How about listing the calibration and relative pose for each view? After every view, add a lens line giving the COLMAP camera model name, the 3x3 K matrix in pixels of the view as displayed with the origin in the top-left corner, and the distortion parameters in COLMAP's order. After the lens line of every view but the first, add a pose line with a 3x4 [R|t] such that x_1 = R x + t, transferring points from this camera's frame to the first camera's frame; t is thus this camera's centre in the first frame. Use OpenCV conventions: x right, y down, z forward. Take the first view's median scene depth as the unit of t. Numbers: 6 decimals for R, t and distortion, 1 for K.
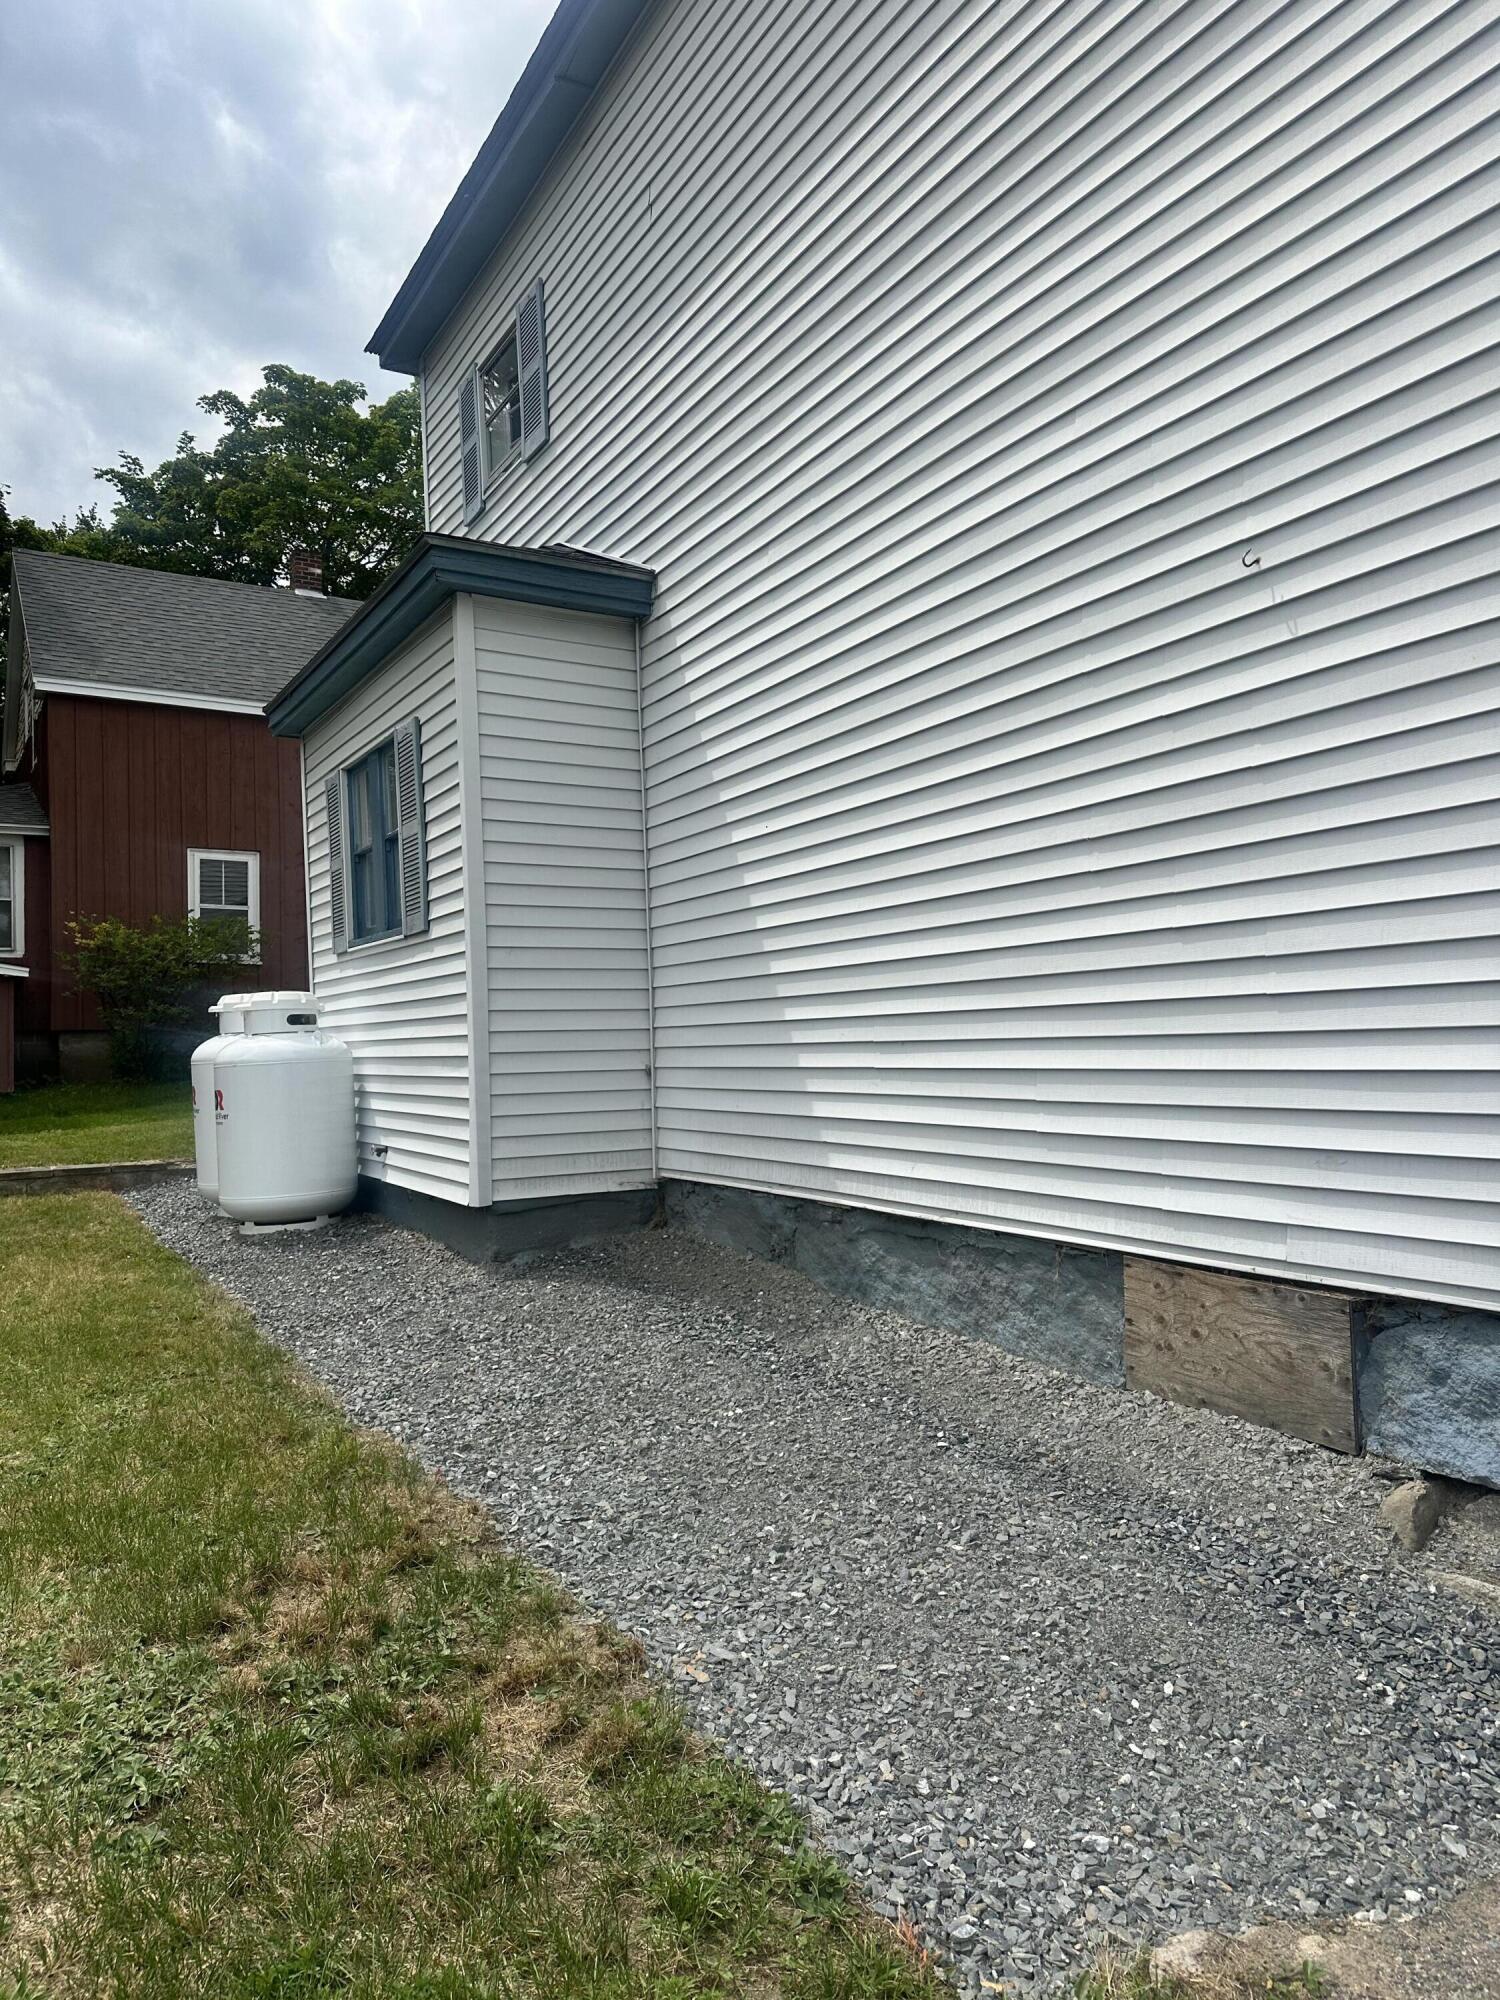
lens RADIAL K [[1387.7, 0, 750.8], [0, 1387.7, 1012.6], [0, 0, 1]] dist [0.193180, -0.377479]
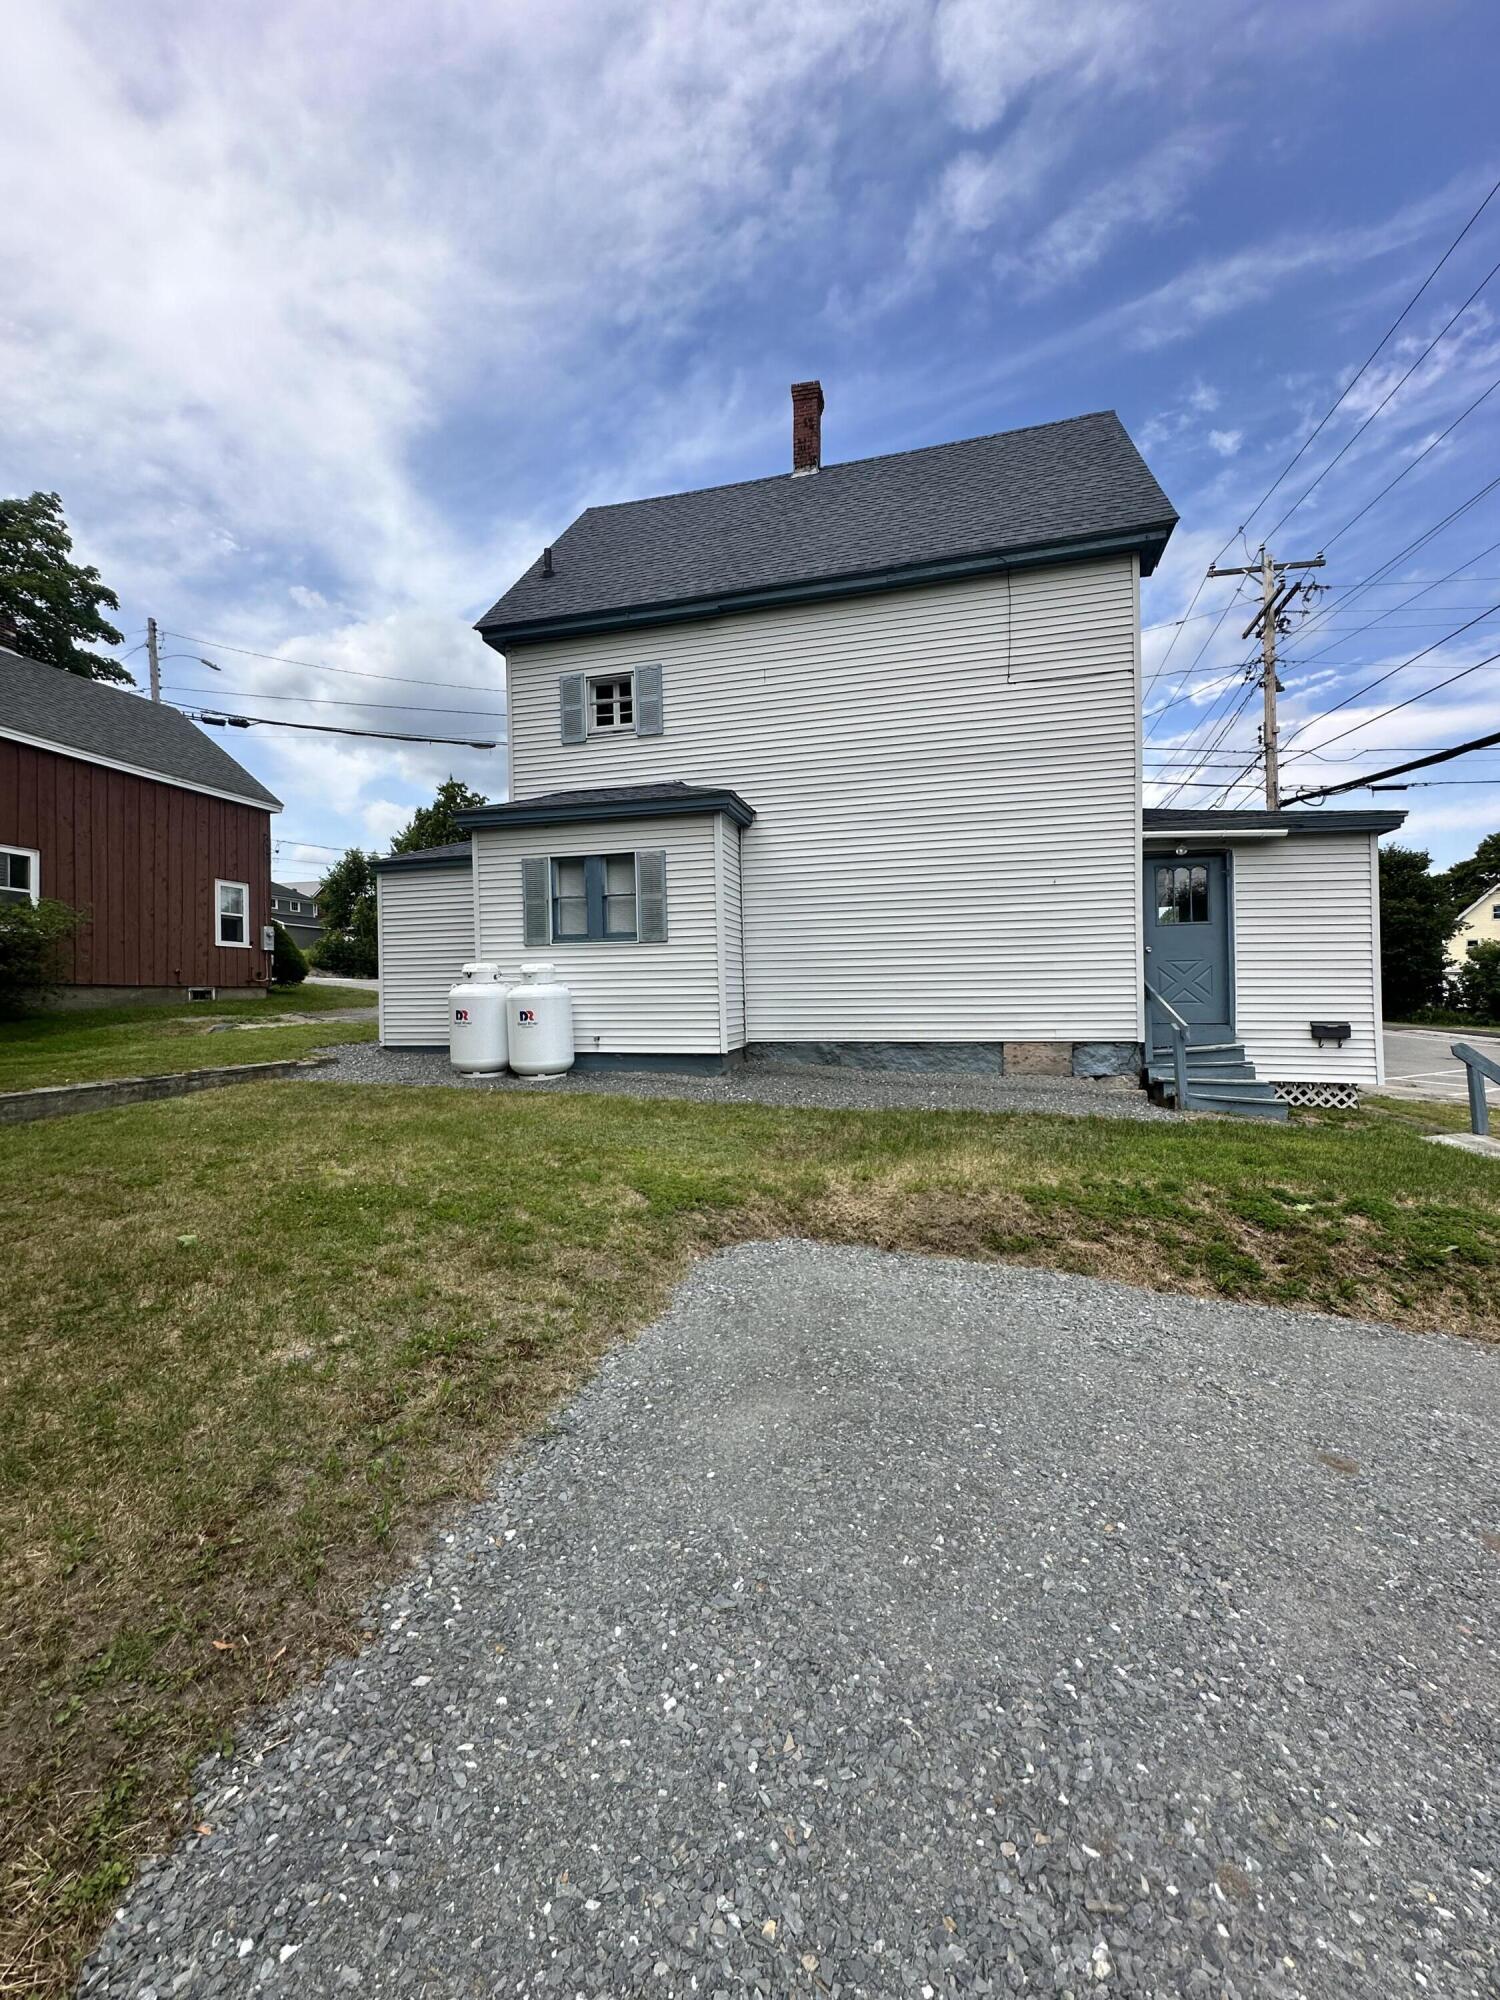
lens RADIAL K [[800.1, 0, 752.3], [0, 800.1, 996.9], [0, 0, 1]] dist [0.000538, 0.000797]
pose [[0.695504, 0.008613, 0.718470, -0.982719], [-0.017319, 0.999839, 0.004779, 0.023432], [-0.718313, -0.015768, 0.695541, -0.035983]]
